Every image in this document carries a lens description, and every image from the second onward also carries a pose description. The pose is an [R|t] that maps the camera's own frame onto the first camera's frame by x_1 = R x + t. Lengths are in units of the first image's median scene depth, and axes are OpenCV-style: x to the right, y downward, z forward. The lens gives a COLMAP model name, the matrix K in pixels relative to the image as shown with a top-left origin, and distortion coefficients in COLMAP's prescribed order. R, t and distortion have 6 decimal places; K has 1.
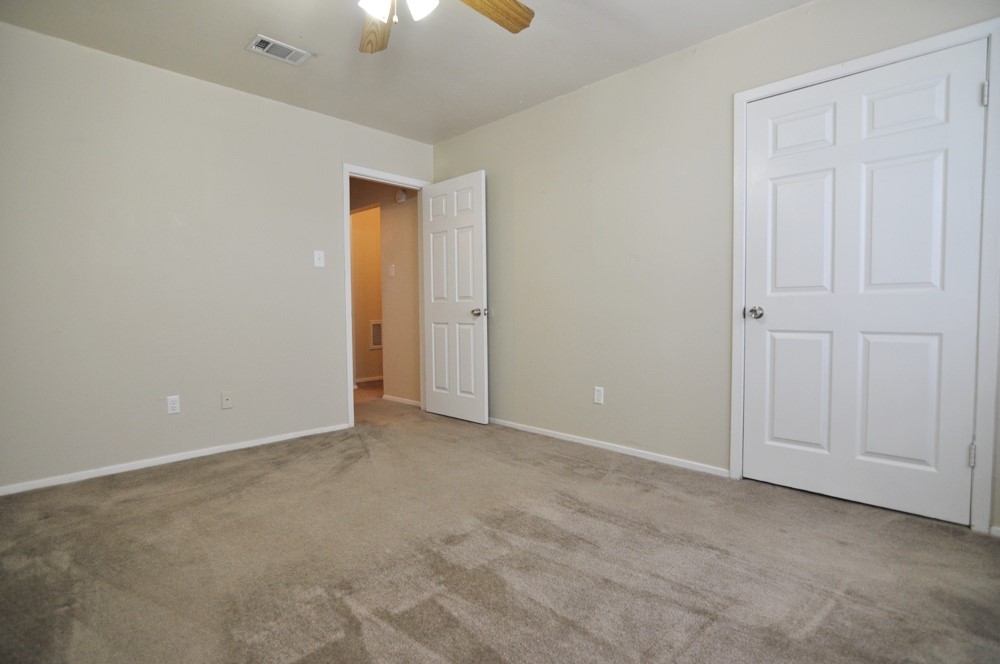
lens RADIAL K [[491.9, 0, 491.4], [0, 491.9, 333.8], [0, 0, 1]] dist [-0.028249, 0.010861]
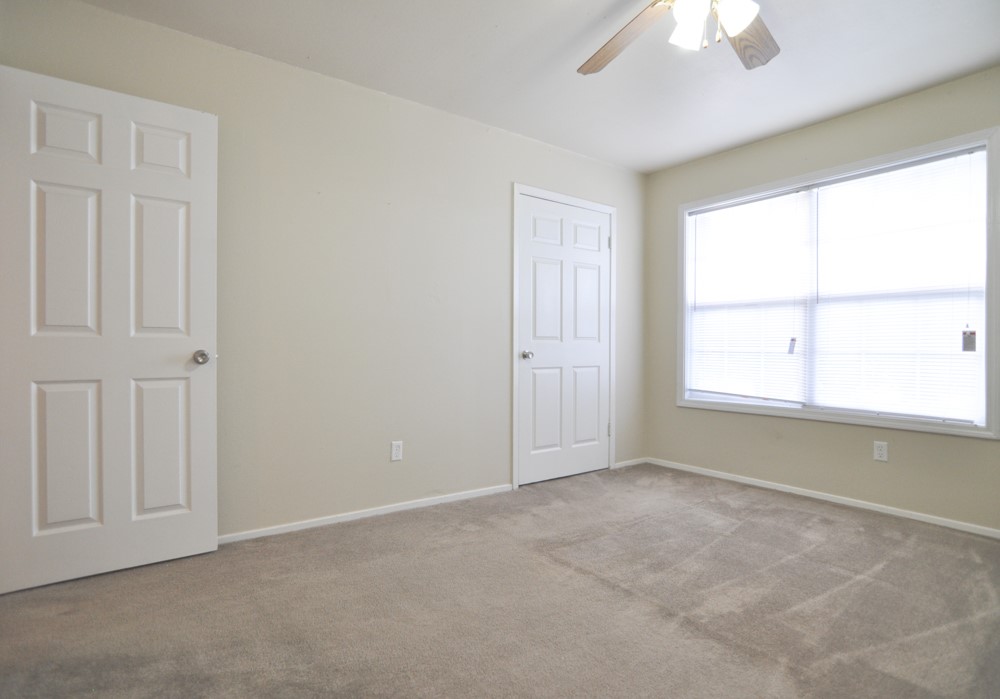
lens RADIAL K [[518.1, 0, 487.7], [0, 518.1, 351.6], [0, 0, 1]] dist [-0.033519, 0.012214]
pose [[0.169069, 0.007603, 0.985575, -0.900563], [0.051430, 0.998540, -0.016526, -0.036662], [-0.984261, 0.053482, 0.168431, 0.930737]]
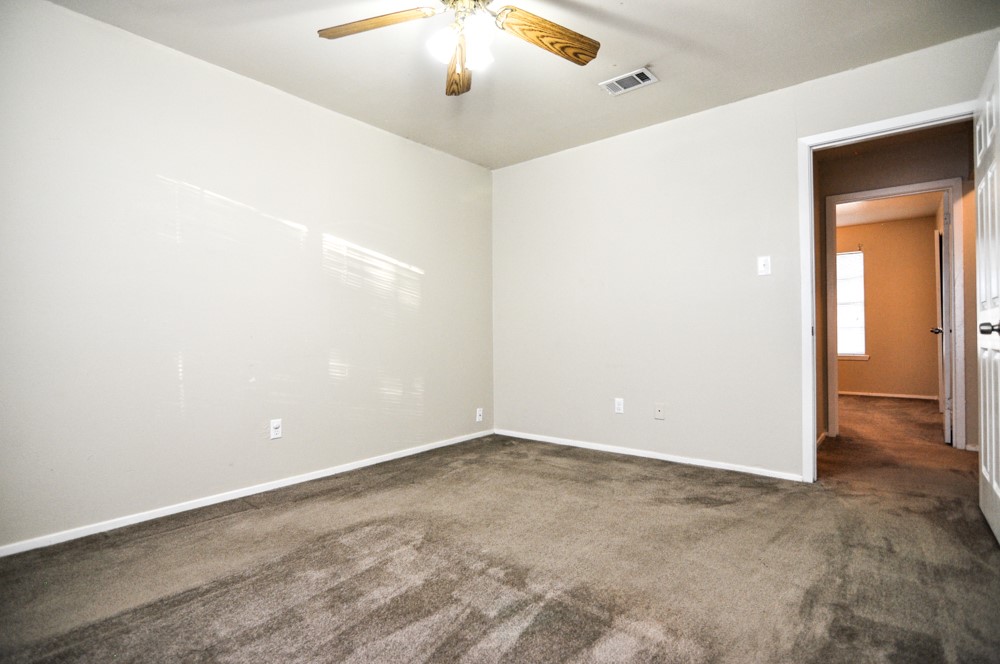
lens RADIAL K [[491.9, 0, 491.4], [0, 491.9, 333.8], [0, 0, 1]] dist [-0.028249, 0.010861]
pose [[0.076980, 0.002259, -0.997030, 0.682950], [-0.045972, 0.998942, -0.001287, -0.021837], [0.995972, 0.045935, 0.077002, 0.736149]]
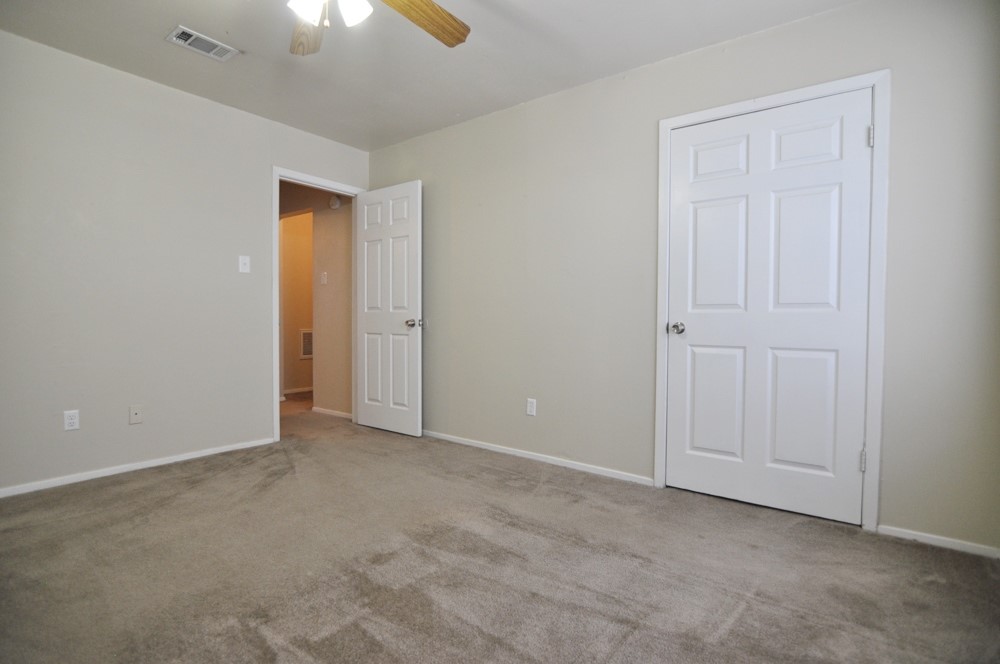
lens RADIAL K [[491.9, 0, 491.4], [0, 491.9, 333.8], [0, 0, 1]] dist [-0.028249, 0.010861]
pose [[0.992161, 0.012204, 0.124366, 0.012553], [-0.009786, 0.999751, -0.020034, -0.006411], [-0.124580, 0.018660, 0.992034, 0.003507]]
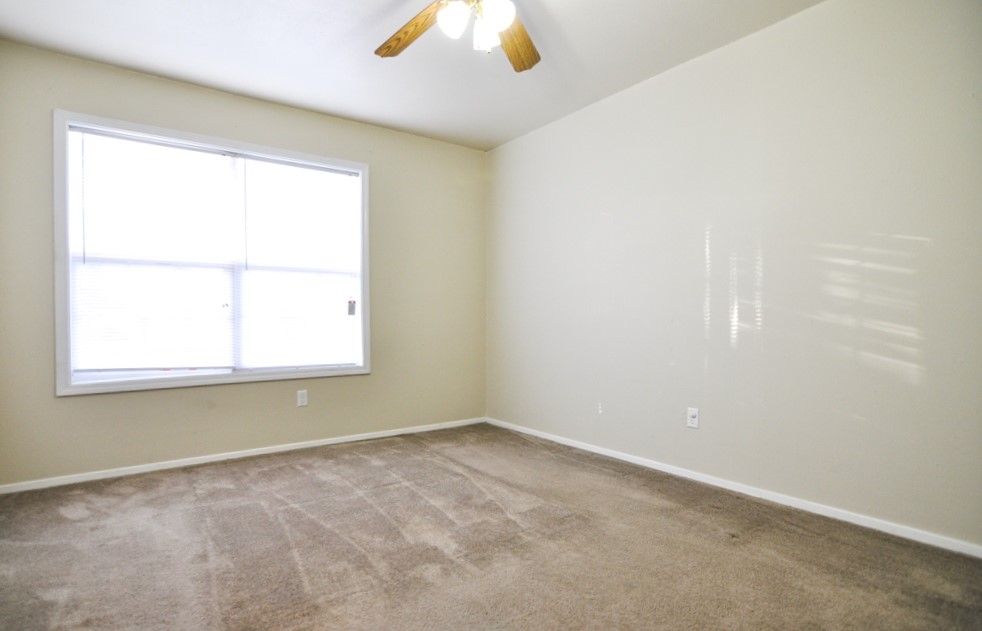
lens RADIAL K [[513.3, 0, 491.0], [0, 513.3, 315.5], [0, 0, 1]] dist [-0.002369, -0.000661]
pose [[-0.986515, 0.011646, 0.163258, -0.304695], [0.022296, 0.997729, 0.063552, -0.092550], [-0.162147, 0.066335, -0.984534, 1.598376]]
